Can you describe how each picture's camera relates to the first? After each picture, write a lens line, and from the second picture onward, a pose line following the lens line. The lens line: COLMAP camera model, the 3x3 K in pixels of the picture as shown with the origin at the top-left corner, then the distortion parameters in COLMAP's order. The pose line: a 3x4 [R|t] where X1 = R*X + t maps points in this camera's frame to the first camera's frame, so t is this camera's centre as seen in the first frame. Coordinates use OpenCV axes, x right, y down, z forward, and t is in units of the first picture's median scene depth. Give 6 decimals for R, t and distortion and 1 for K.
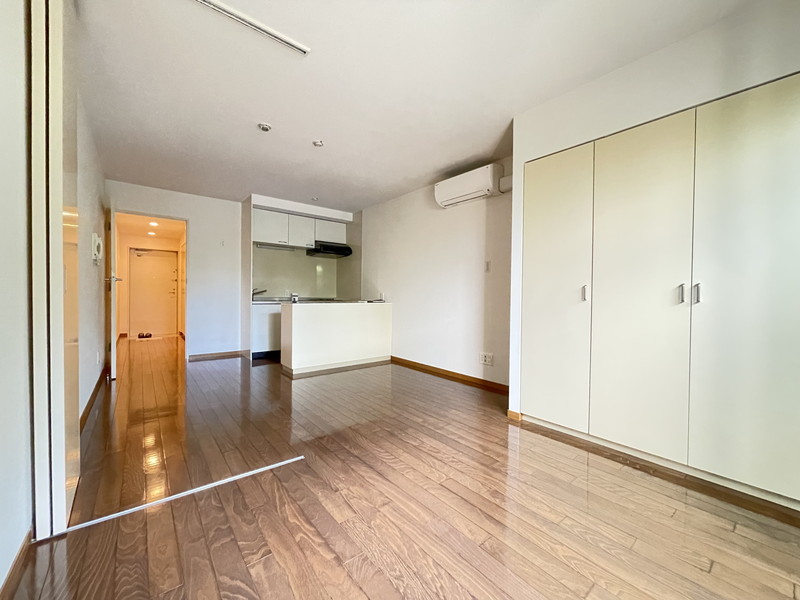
lens RADIAL K [[322.5, 0, 397.1], [0, 322.5, 299.0], [0, 0, 1]] dist [0.001583, 0.000512]
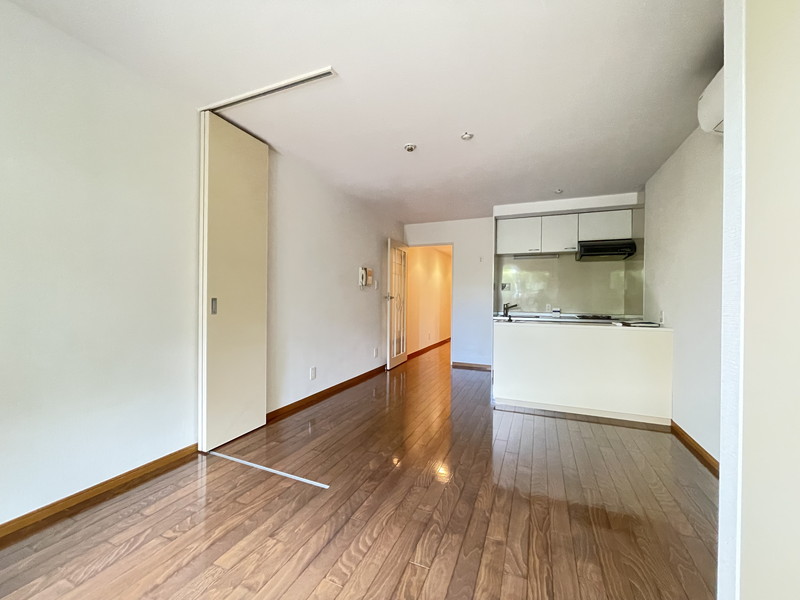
lens RADIAL K [[322.5, 0, 401.3], [0, 322.5, 300.4], [0, 0, 1]] dist [0.001583, 0.000512]
pose [[0.475591, -0.003727, -0.879659, 0.286961], [-0.017348, 0.999757, -0.013615, -0.024801], [0.879495, 0.021735, 0.475411, 0.314061]]
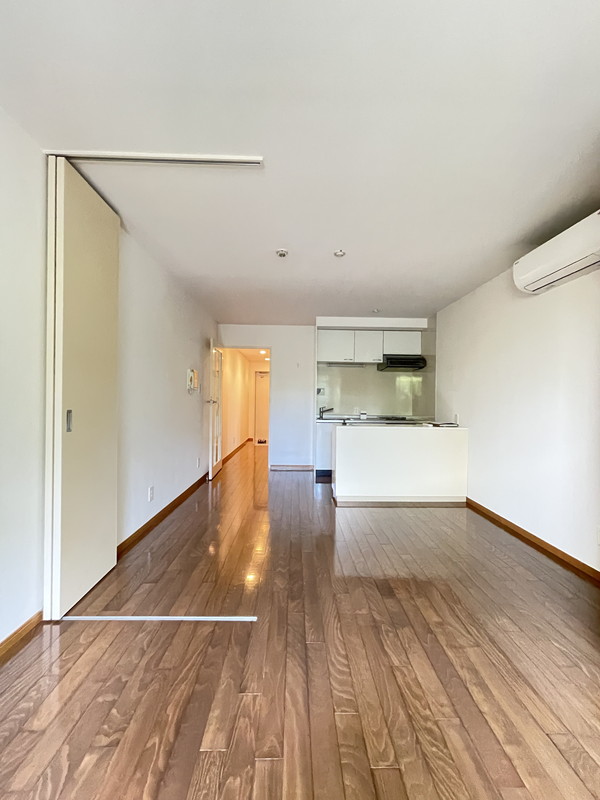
lens RADIAL K [[322.5, 0, 301.8], [0, 322.5, 400.2], [0, 0, 1]] dist [0.001583, 0.000512]
pose [[0.795698, -0.002195, -0.605689, 0.147507], [-0.011710, 0.999751, -0.019006, -0.038039], [0.605580, 0.022216, 0.795474, 0.159359]]
